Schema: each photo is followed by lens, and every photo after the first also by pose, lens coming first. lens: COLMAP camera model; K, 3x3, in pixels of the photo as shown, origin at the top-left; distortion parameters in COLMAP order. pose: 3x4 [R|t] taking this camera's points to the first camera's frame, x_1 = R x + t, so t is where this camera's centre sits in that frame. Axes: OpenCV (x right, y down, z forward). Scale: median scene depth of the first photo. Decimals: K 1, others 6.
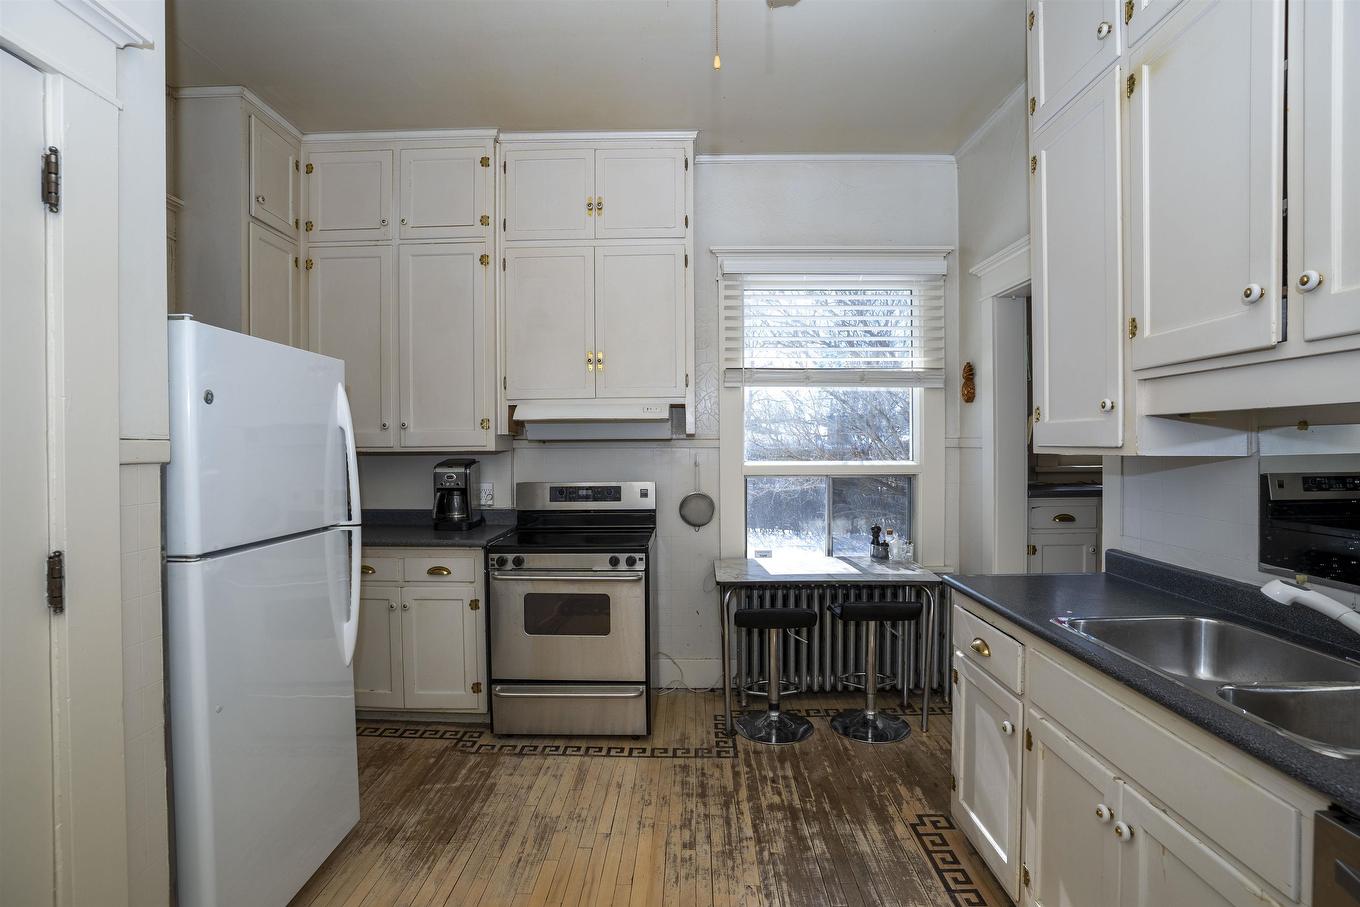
lens RADIAL K [[660.5, 0, 680.0], [0, 660.5, 453.5], [0, 0, 1]] dist [-0.085030, 0.039890]
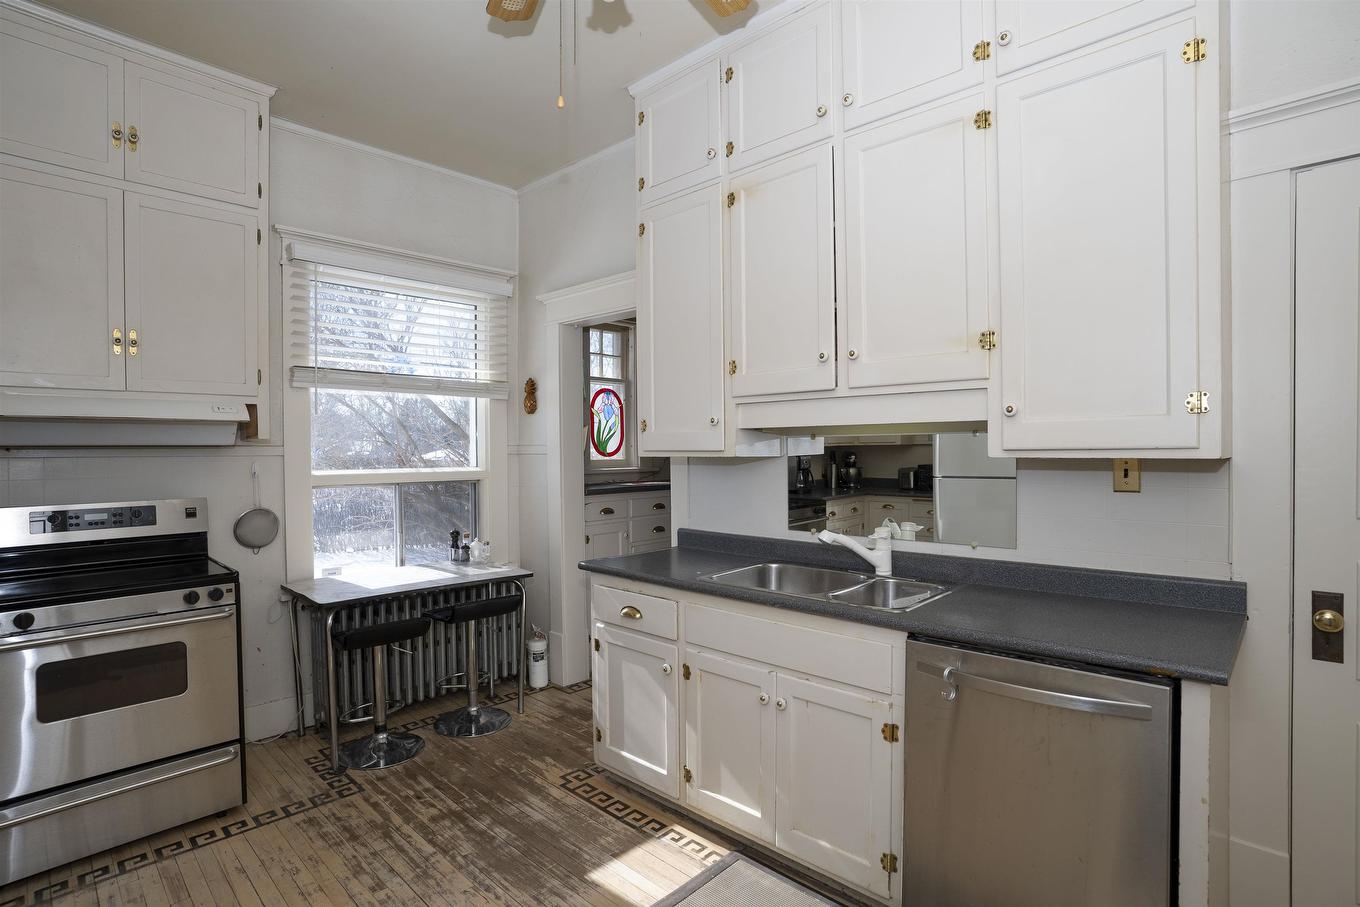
lens RADIAL K [[667.6, 0, 673.2], [0, 667.6, 452.9], [0, 0, 1]] dist [-0.082751, 0.040991]
pose [[0.686250, -0.002783, 0.727360, -0.249965], [0.014411, 0.999848, -0.009770, 0.004275], [-0.727223, 0.017186, 0.686186, 0.038151]]
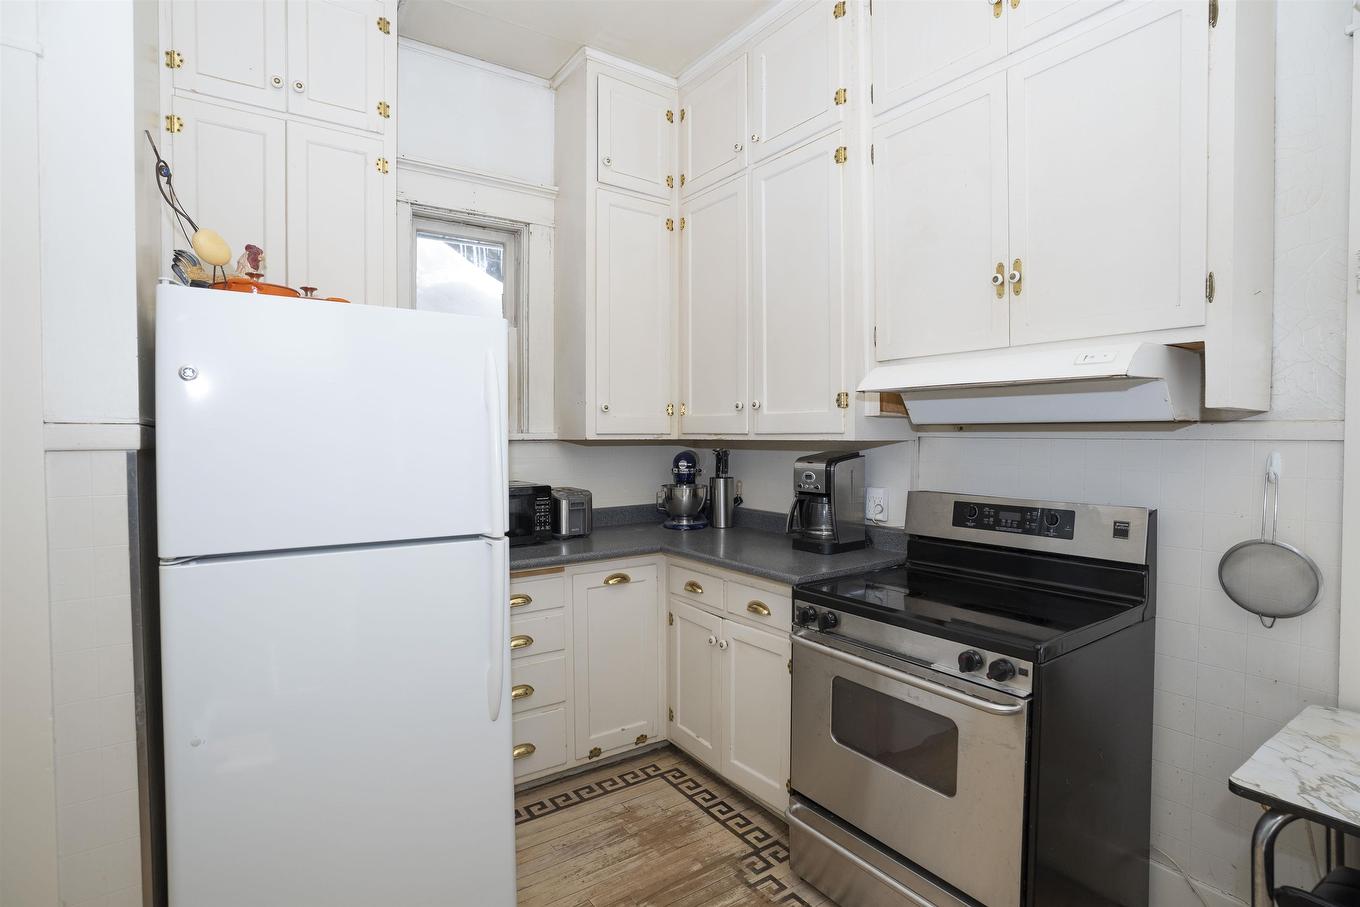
lens RADIAL K [[667.6, 0, 673.2], [0, 667.6, 452.9], [0, 0, 1]] dist [-0.082751, 0.040991]
pose [[0.587385, 0.027226, -0.808850, 0.158404], [-0.013331, 0.999624, 0.023967, -0.005772], [0.809198, -0.003295, 0.587527, 0.489392]]
